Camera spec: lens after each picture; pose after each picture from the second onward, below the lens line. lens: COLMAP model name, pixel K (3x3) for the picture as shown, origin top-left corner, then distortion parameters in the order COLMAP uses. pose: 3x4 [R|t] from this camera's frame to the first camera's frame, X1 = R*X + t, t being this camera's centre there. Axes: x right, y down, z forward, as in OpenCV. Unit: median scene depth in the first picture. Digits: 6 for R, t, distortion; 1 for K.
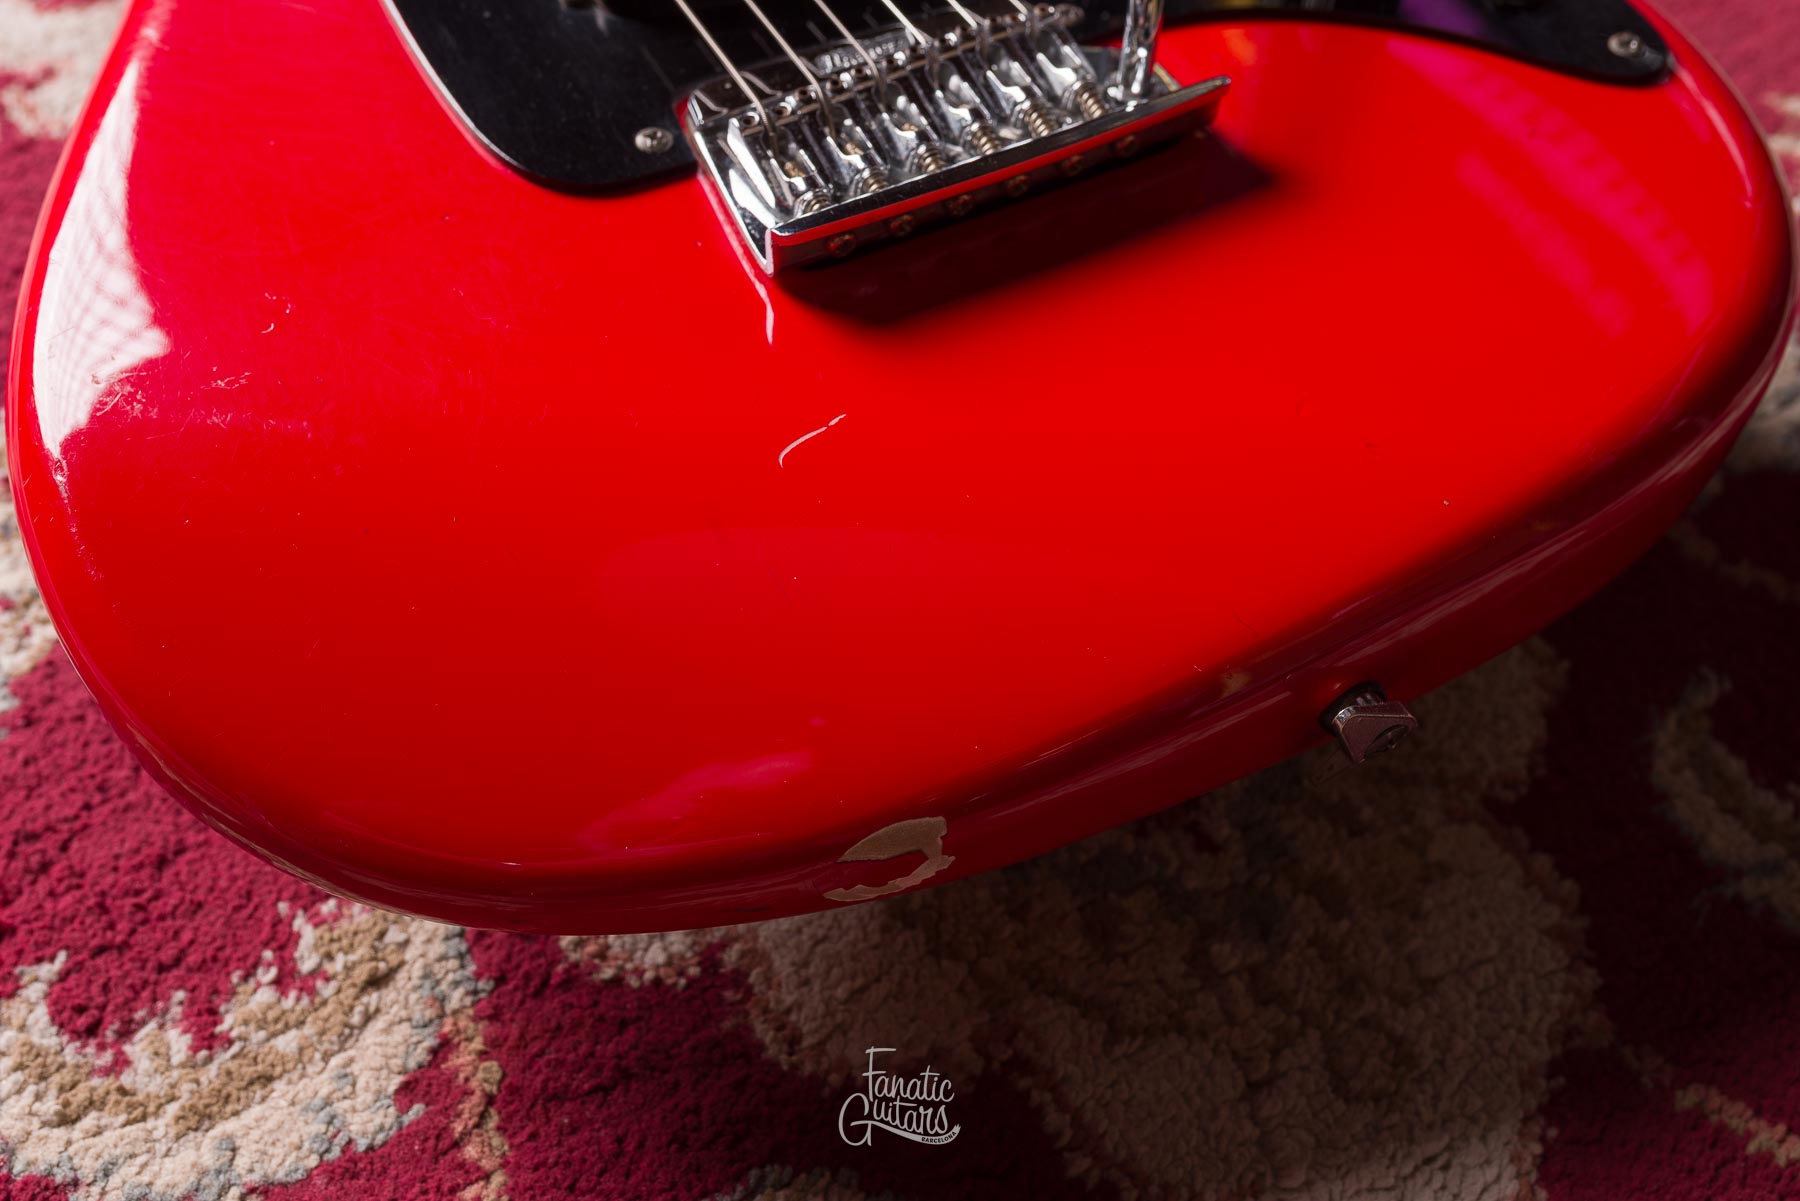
lens RADIAL K [[1828.9, 0, 903.4], [0, 1828.9, 618.0], [0, 0, 1]] dist [0.003762, 0.000000]
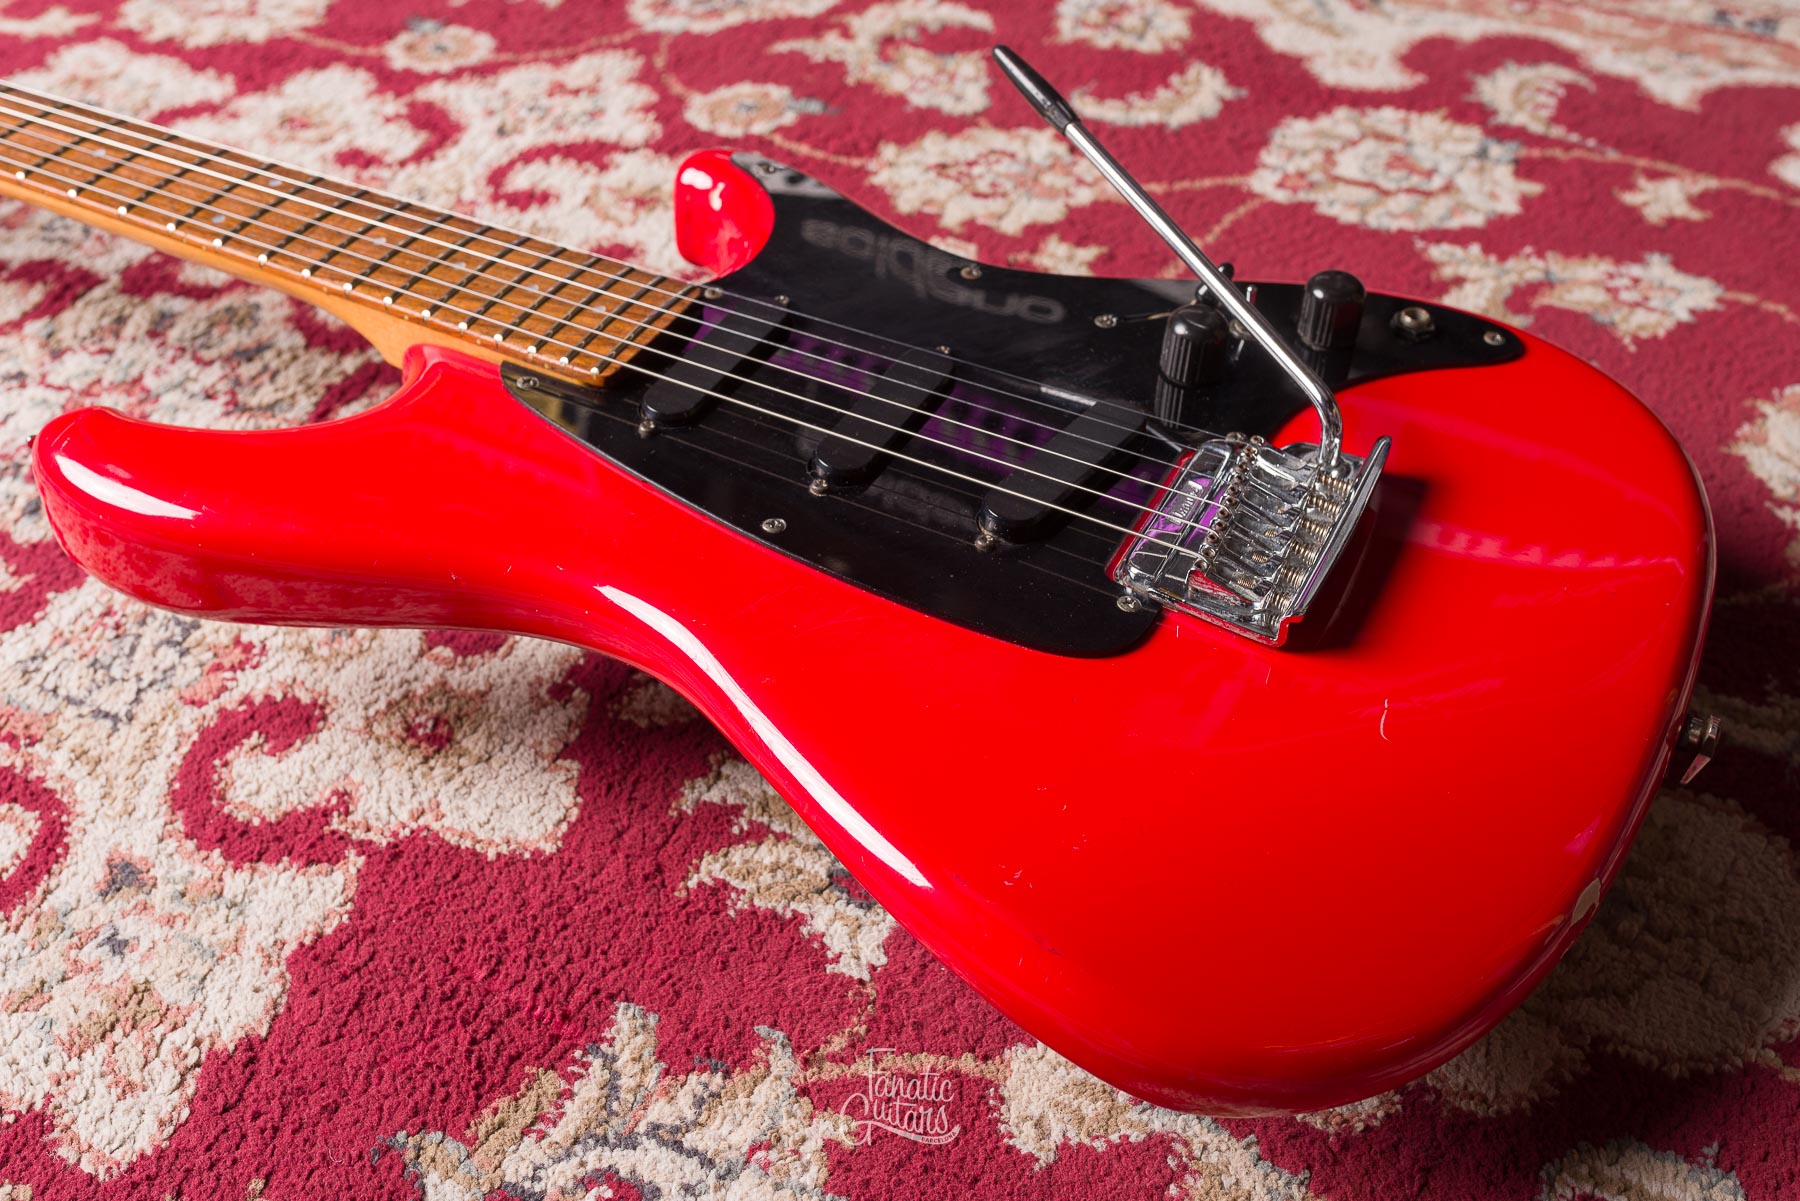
lens RADIAL K [[1918.1, 0, 918.0], [0, 1918.1, 628.3], [0, 0, 1]] dist [-0.000836, 0.000000]
pose [[0.824129, -0.385355, 0.415106, -0.930163], [0.450098, 0.890465, -0.066955, -0.214439], [-0.343836, 0.242018, 0.907306, -0.359207]]
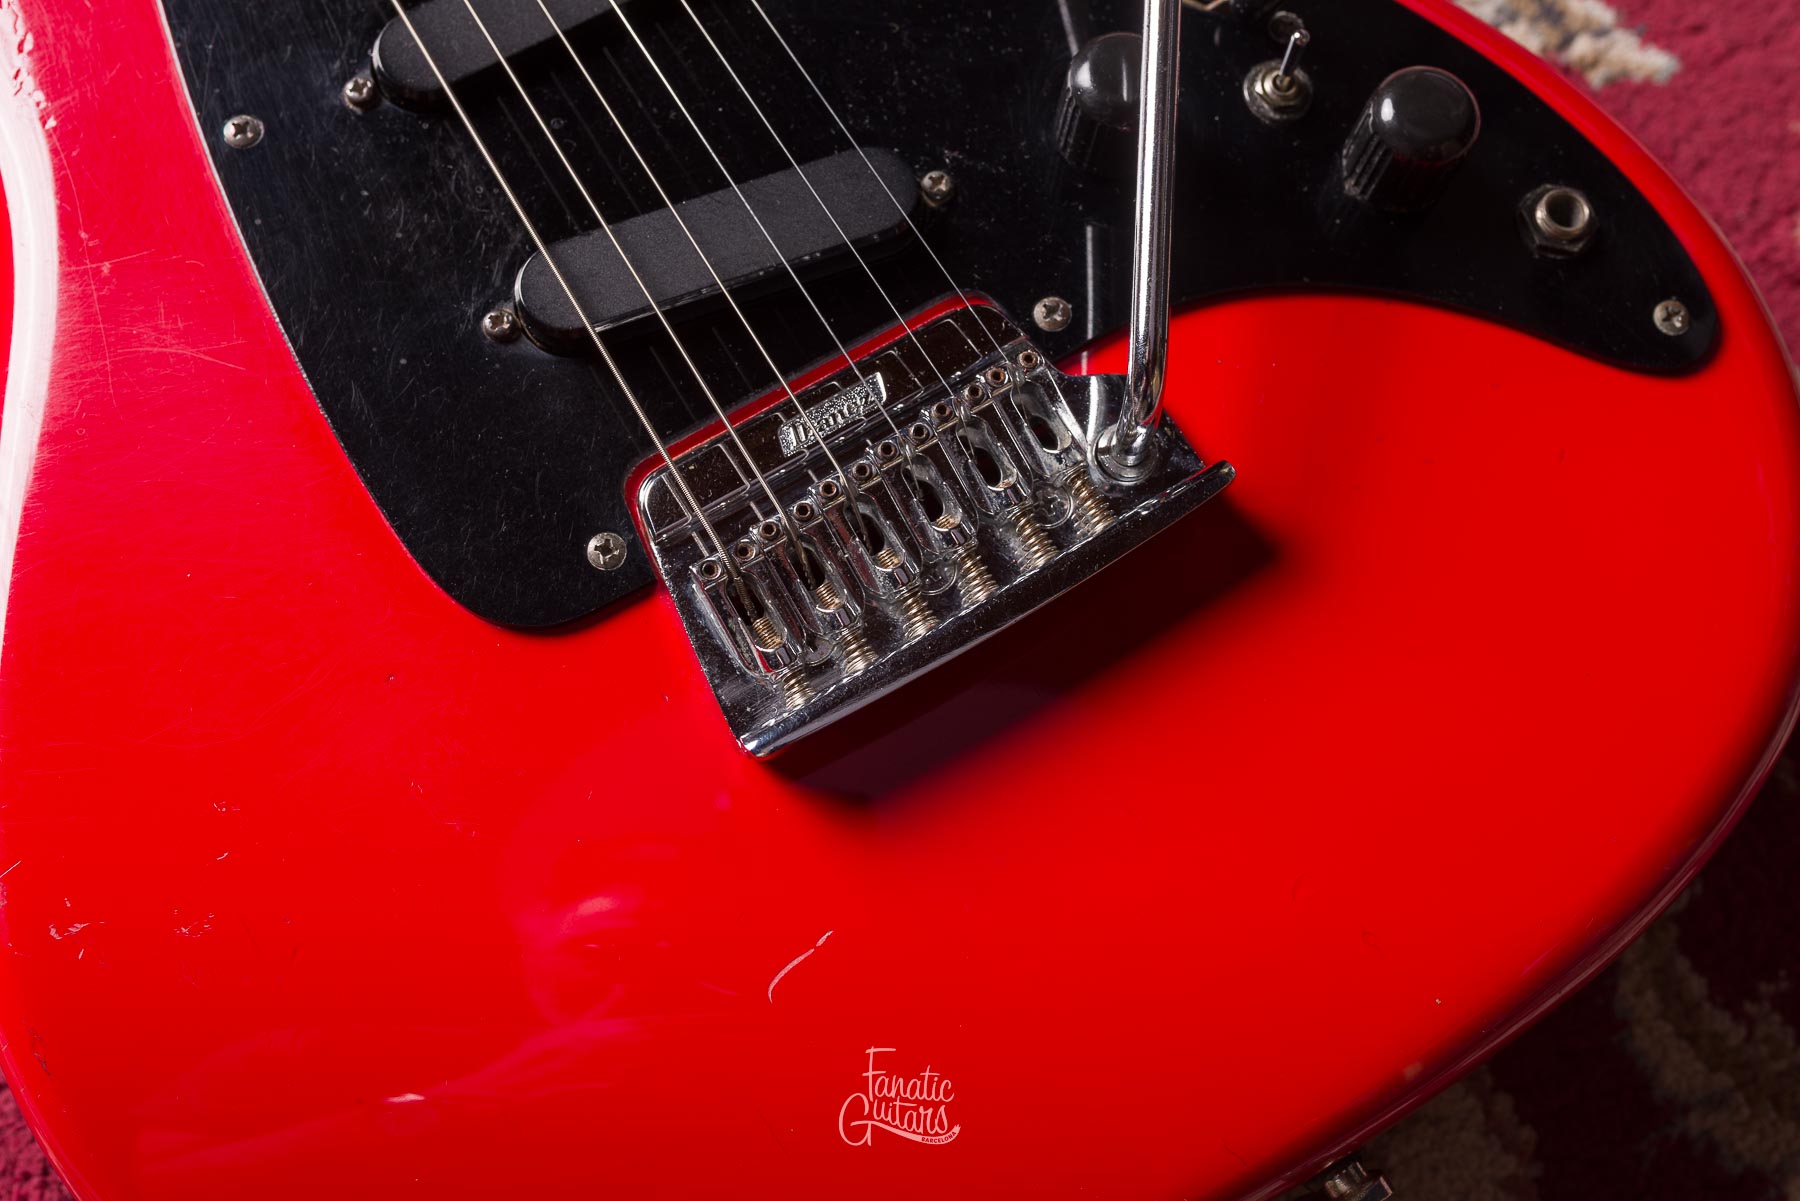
lens RADIAL K [[1828.9, 0, 908.1], [0, 1828.9, 617.2], [0, 0, 1]] dist [0.003762, 0.000000]
pose [[0.999231, -0.036253, 0.014959, -0.000083], [0.028928, 0.938874, 0.343044, -0.534487], [-0.026481, -0.342347, 0.939200, 0.119835]]
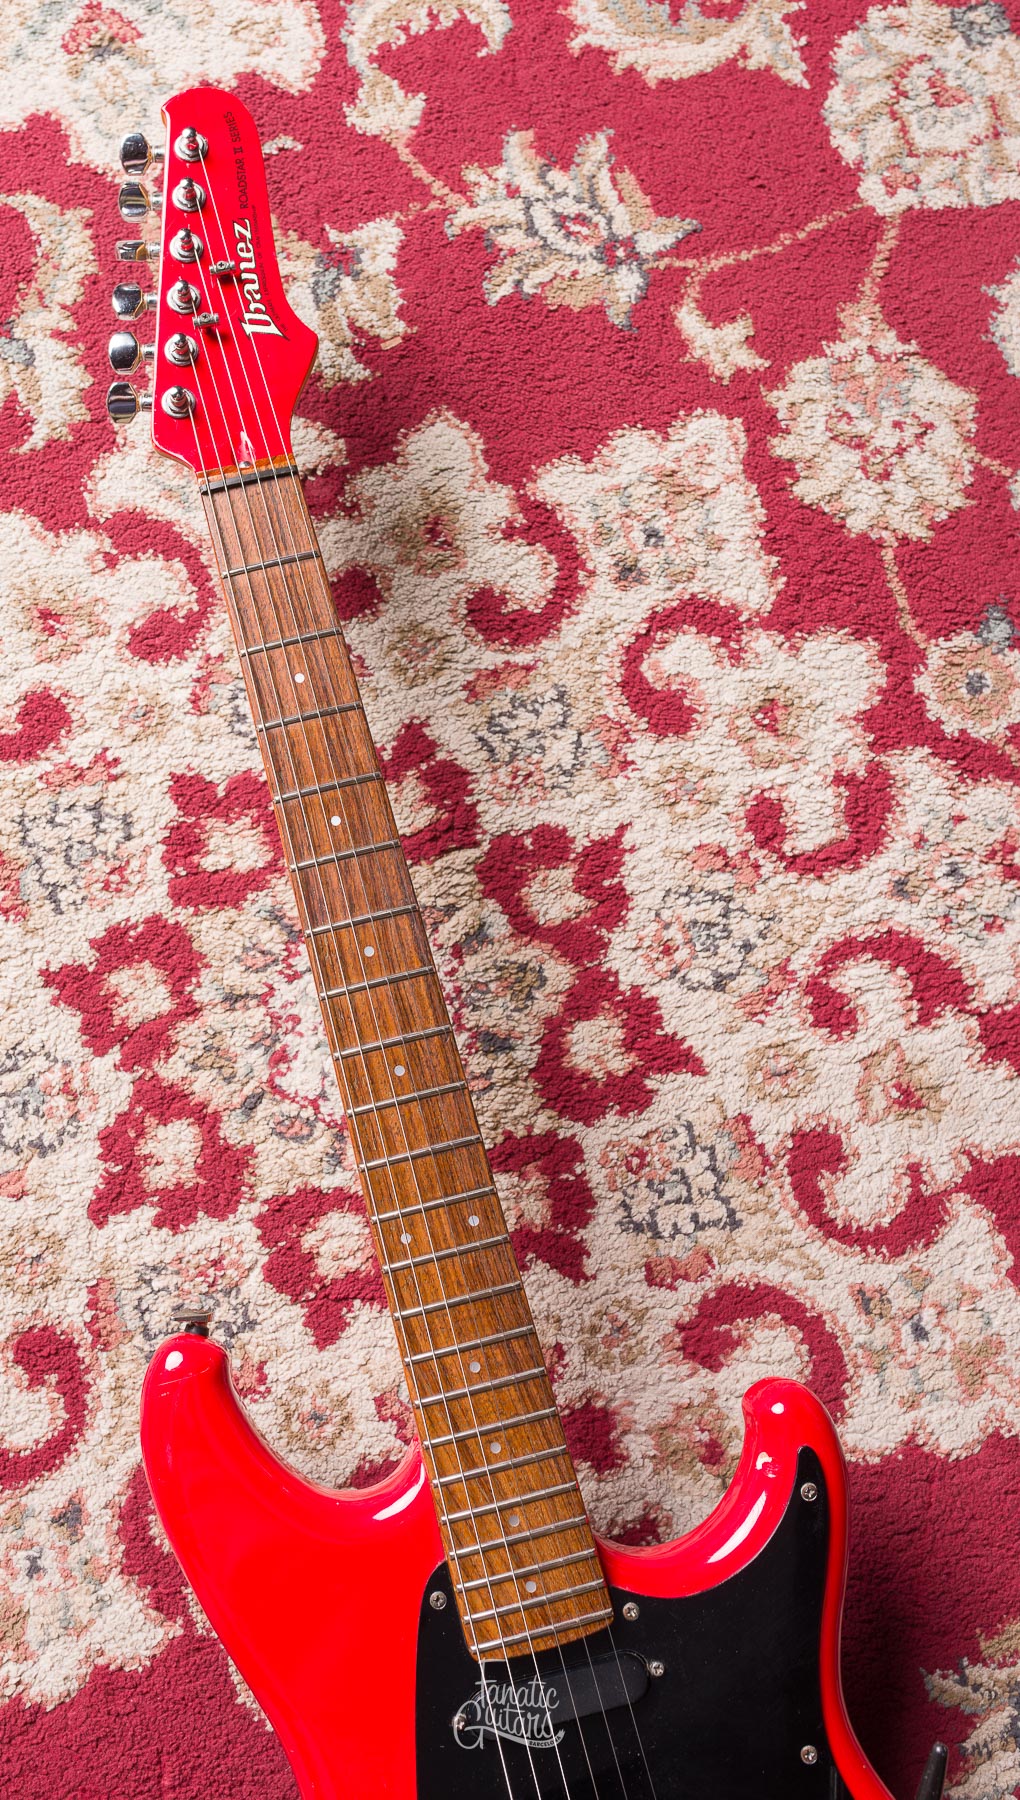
lens RADIAL K [[1959.5, 0, 350.1], [0, 1959.5, 806.1], [0, 0, 1]] dist [-0.001998, 0.000000]
pose [[0.964776, 0.254251, -0.067559, -0.592124], [-0.199305, 0.874025, 0.443122, -2.526955], [0.171713, -0.414049, 0.893912, -0.400676]]
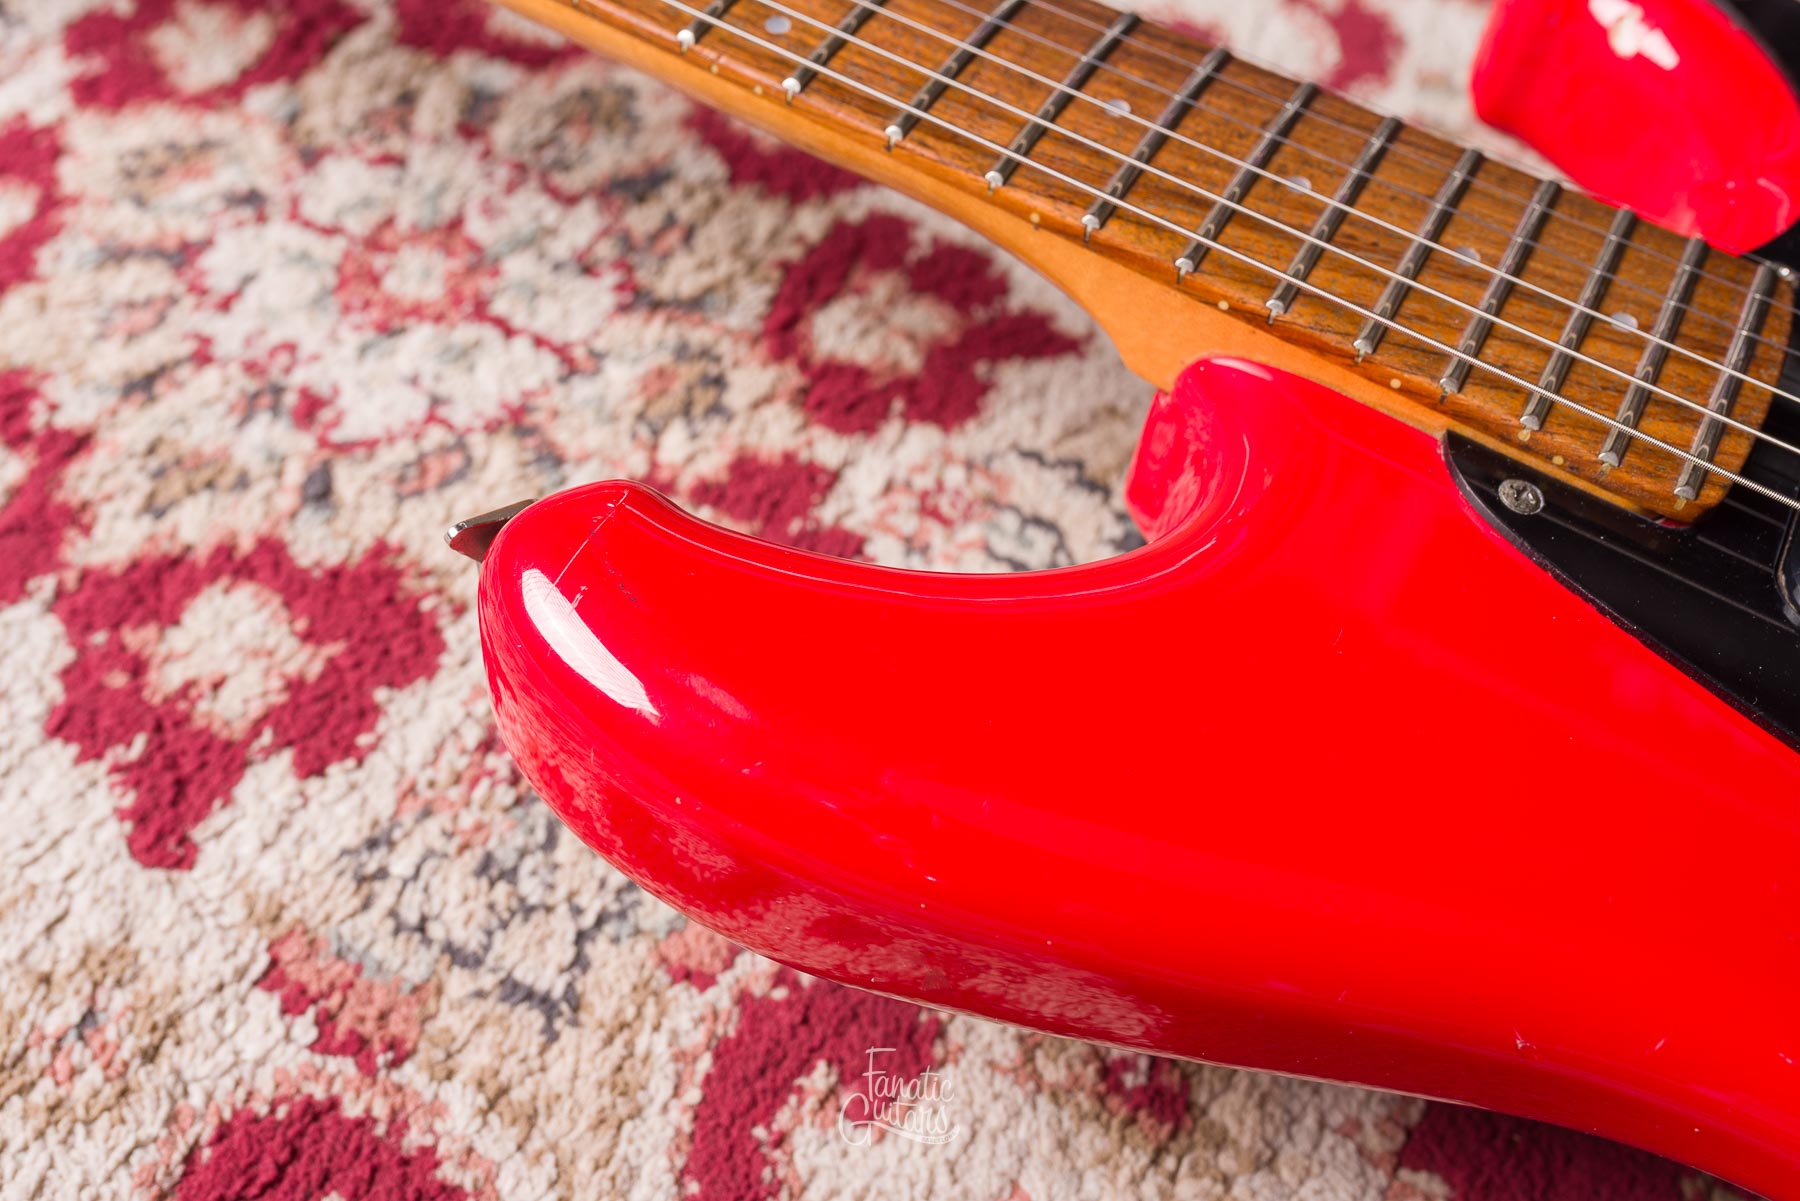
lens RADIAL K [[1828.9, 0, 907.8], [0, 1828.9, 615.2], [0, 0, 1]] dist [0.003762, 0.000000]
pose [[0.845771, -0.390834, 0.363207, -0.939241], [0.373187, 0.919856, 0.120812, -0.842114], [-0.381316, 0.033365, 0.923842, 0.680070]]
